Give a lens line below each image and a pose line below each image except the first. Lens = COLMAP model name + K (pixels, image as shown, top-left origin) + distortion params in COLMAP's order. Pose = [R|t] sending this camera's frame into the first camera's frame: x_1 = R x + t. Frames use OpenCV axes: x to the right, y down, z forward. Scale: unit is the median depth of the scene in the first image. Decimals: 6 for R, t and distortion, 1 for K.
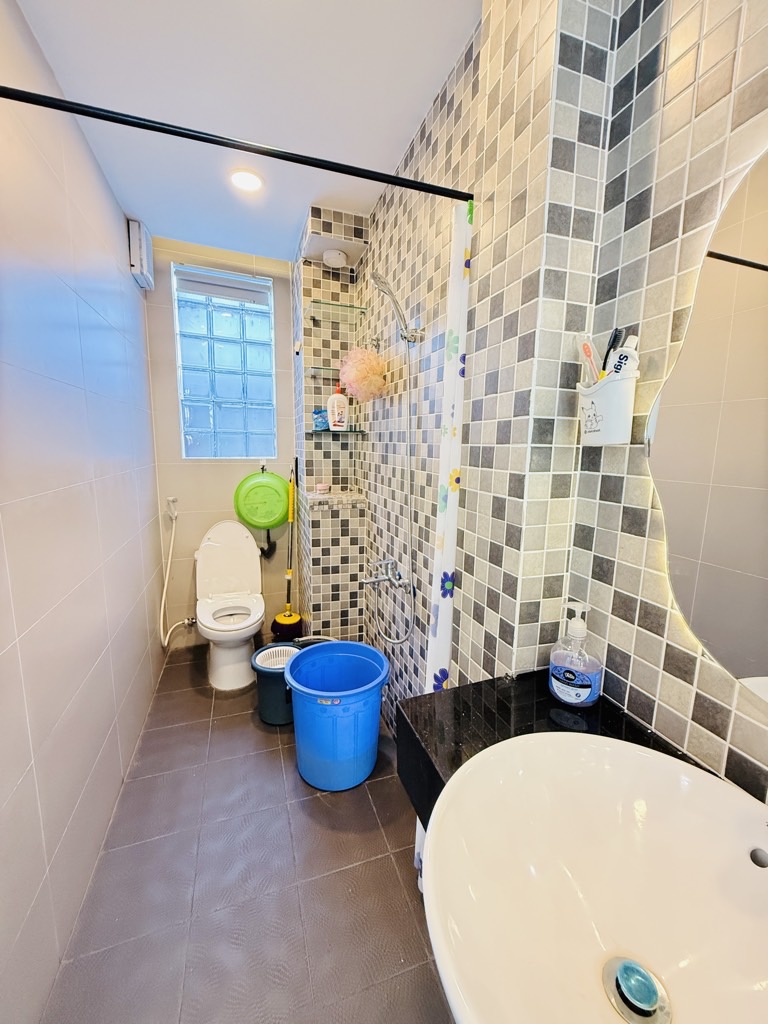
lens RADIAL K [[405.6, 0, 381.2], [0, 405.6, 509.1], [0, 0, 1]] dist [0.000047, -0.000199]
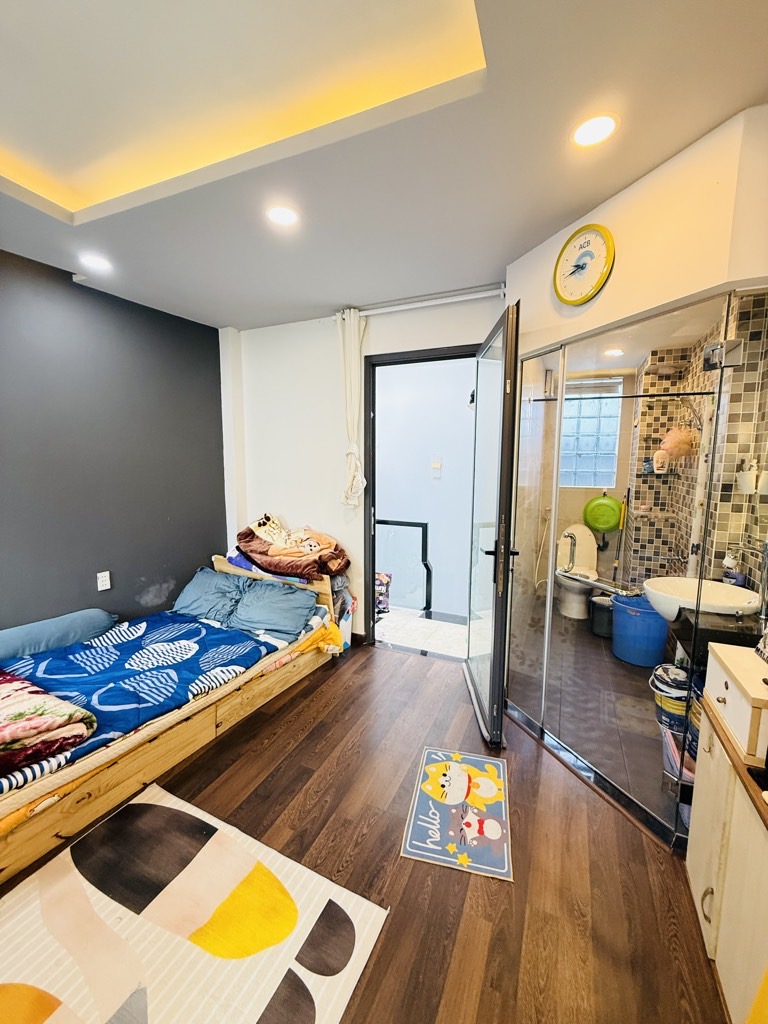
lens RADIAL K [[405.6, 0, 383.1], [0, 405.6, 509.5], [0, 0, 1]] dist [0.000047, -0.000199]
pose [[0.726179, 0.071064, -0.683823, 0.204911], [-0.104148, 0.994535, -0.007246, 0.075545], [0.679571, 0.076481, 0.729612, -0.898799]]
